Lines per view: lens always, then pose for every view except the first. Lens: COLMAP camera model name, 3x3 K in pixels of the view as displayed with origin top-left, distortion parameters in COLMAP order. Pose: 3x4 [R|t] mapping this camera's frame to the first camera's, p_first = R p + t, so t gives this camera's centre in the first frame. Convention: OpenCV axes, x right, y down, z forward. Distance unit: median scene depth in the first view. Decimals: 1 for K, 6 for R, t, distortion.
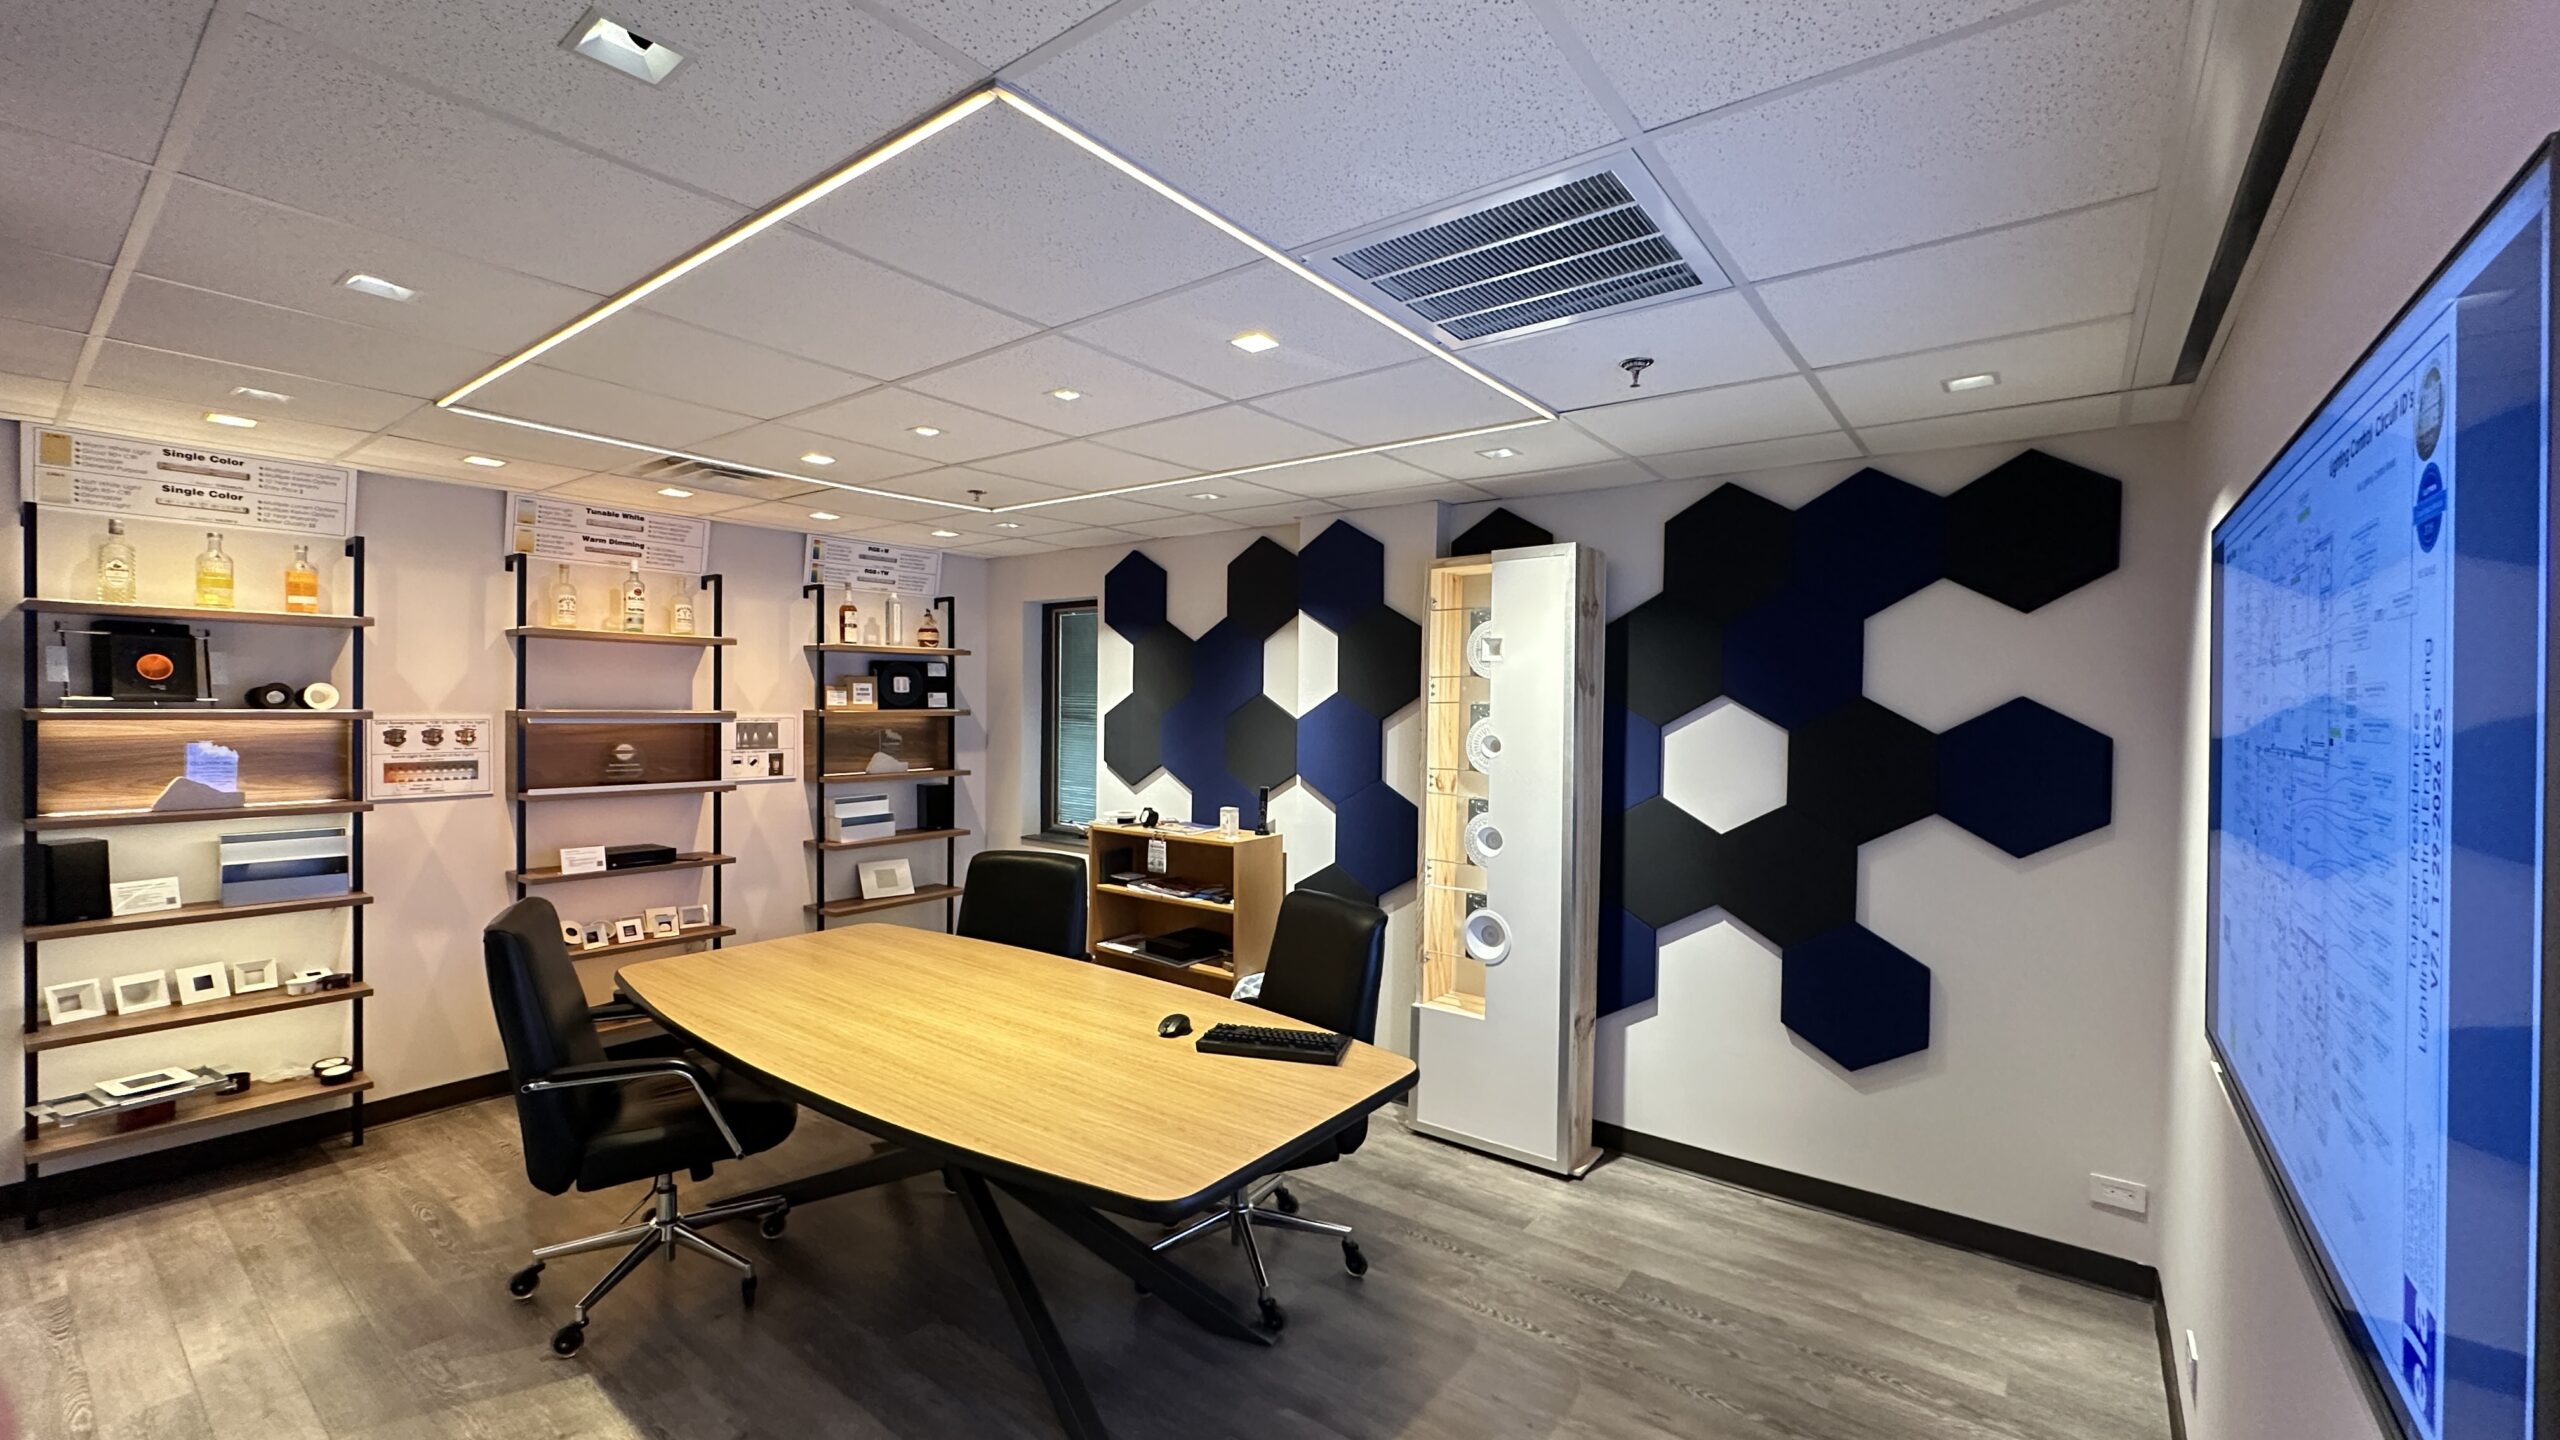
lens RADIAL K [[1027.7, 0, 1270.2], [0, 1027.7, 711.0], [0, 0, 1]] dist [-0.010307, 0.000278]
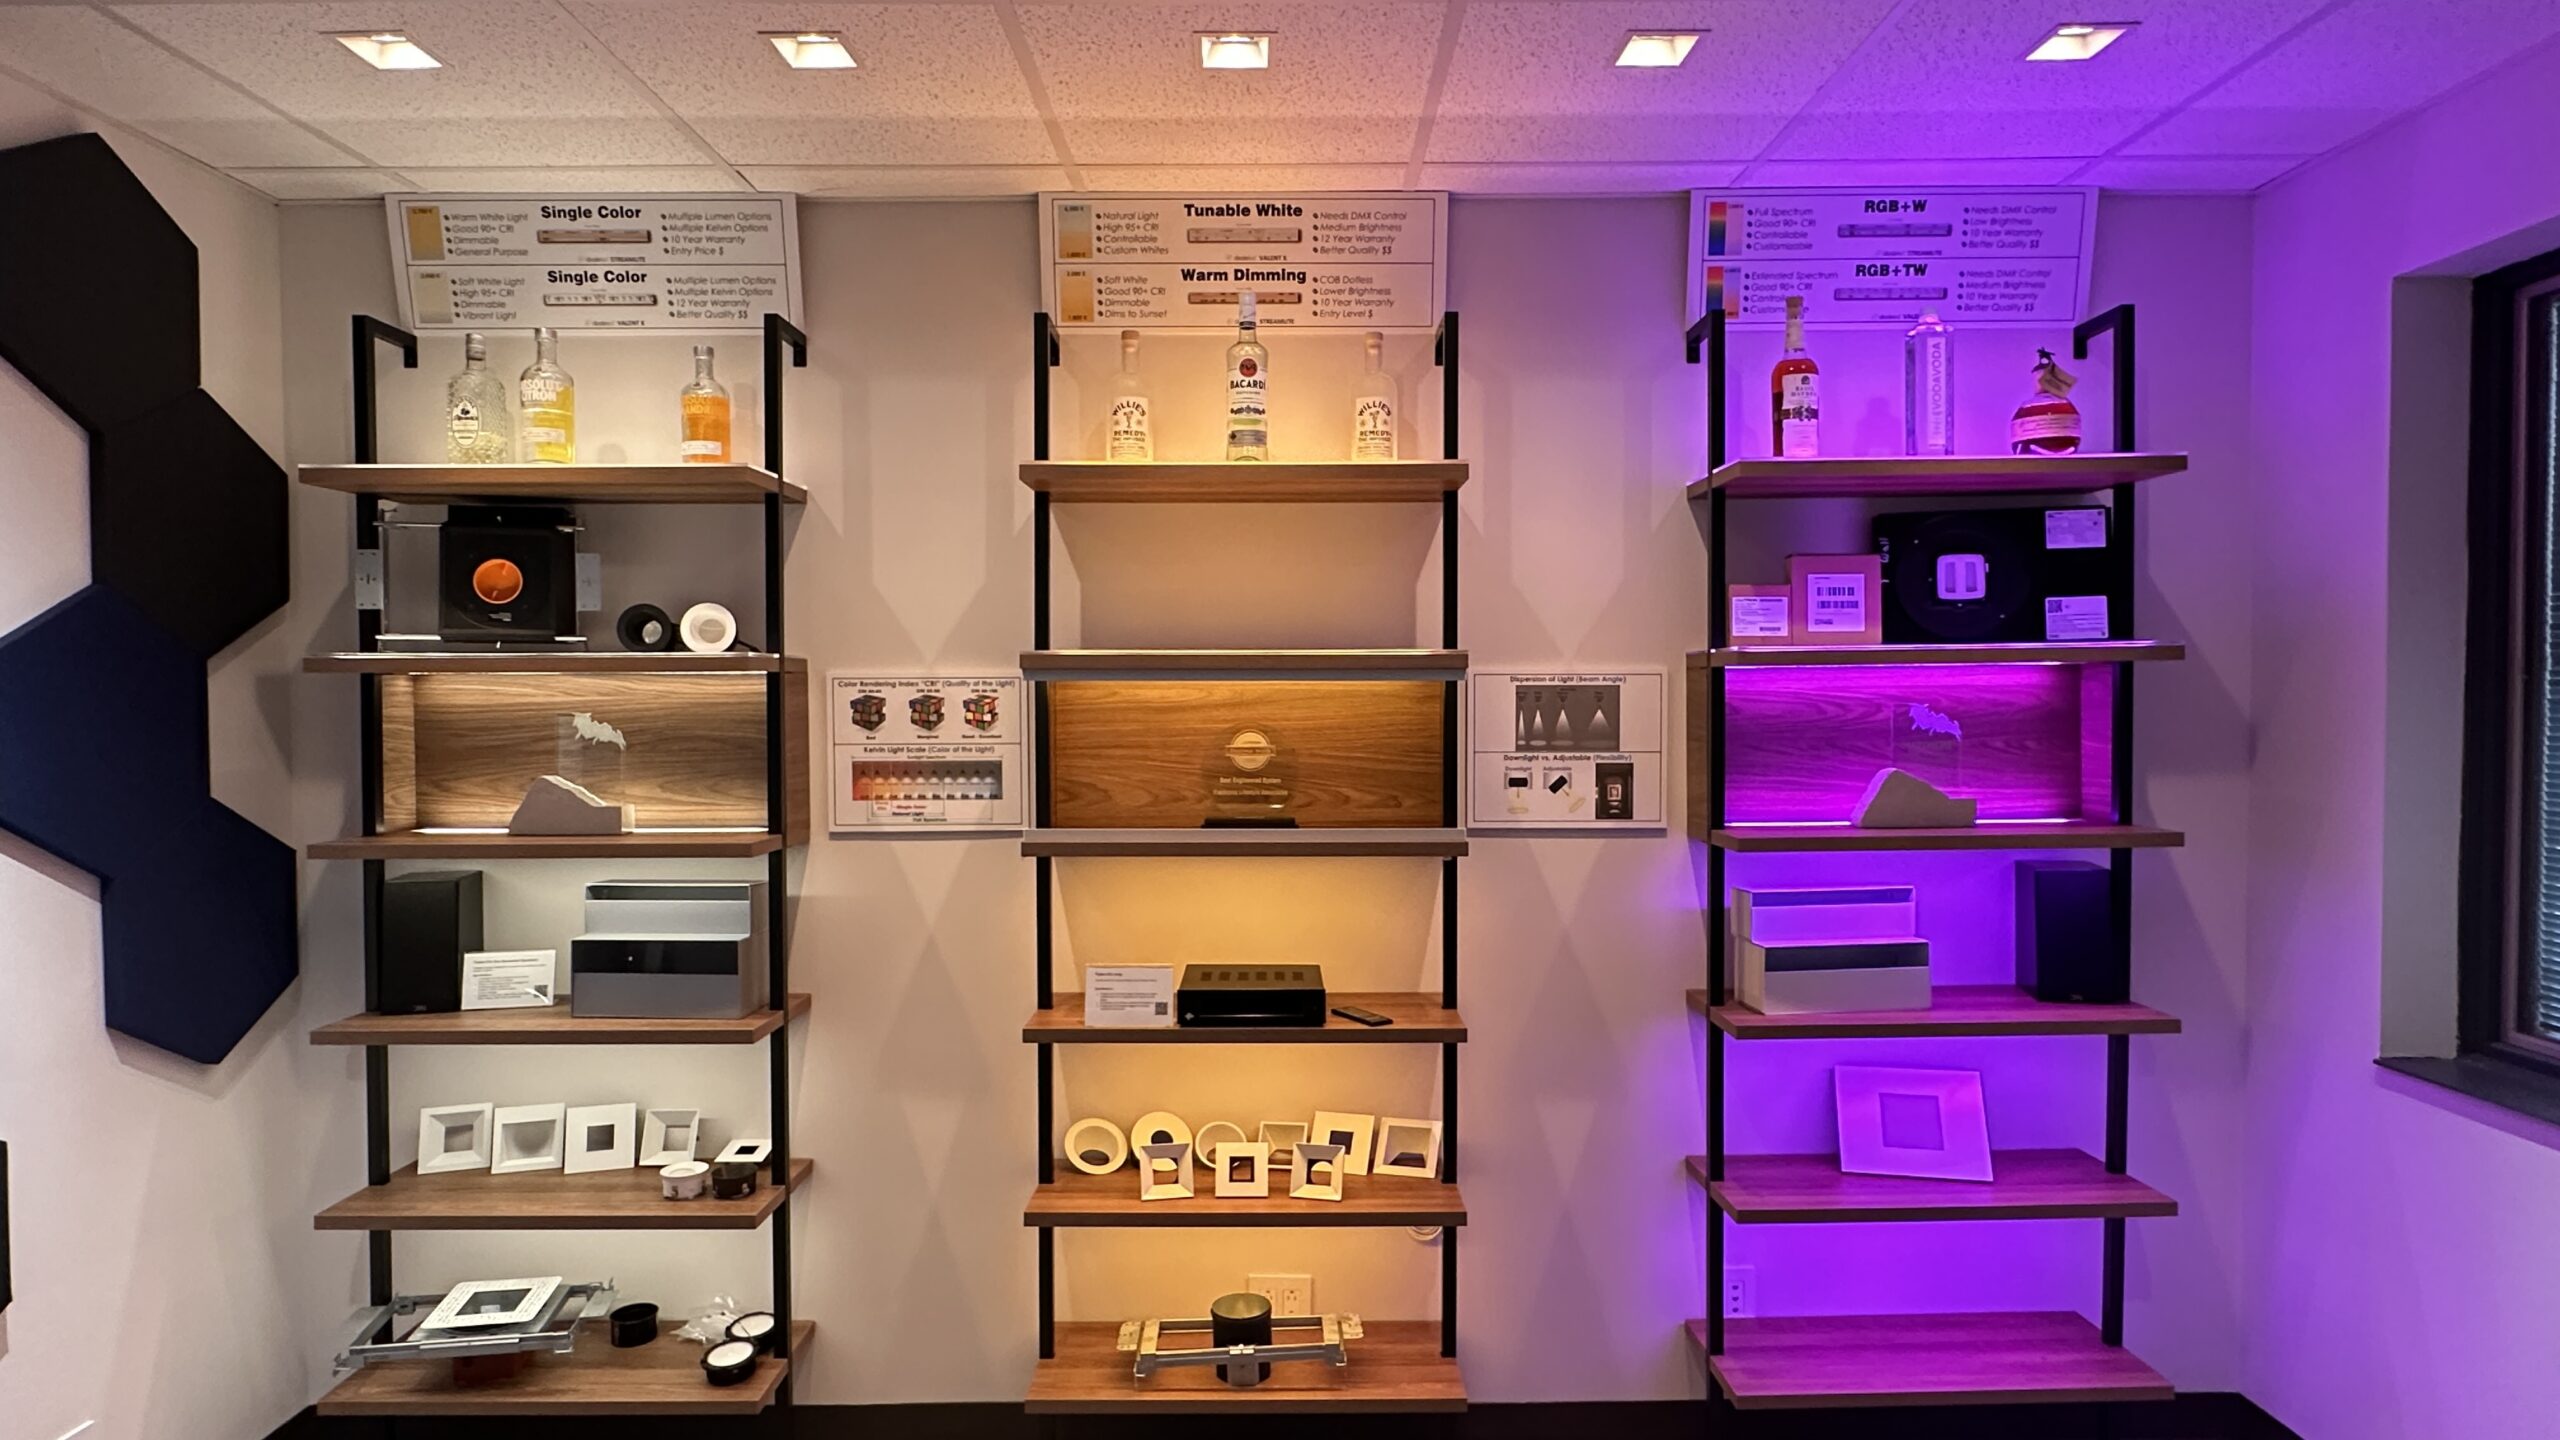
lens RADIAL K [[1317.2, 0, 1282.3], [0, 1317.2, 741.8], [0, 0, 1]] dist [0.001441, -0.000727]
pose [[0.620218, 0.010424, -0.784360, -0.182336], [0.004696, 0.999844, 0.017001, 0.026788], [0.784415, -0.014228, 0.620073, 0.656418]]
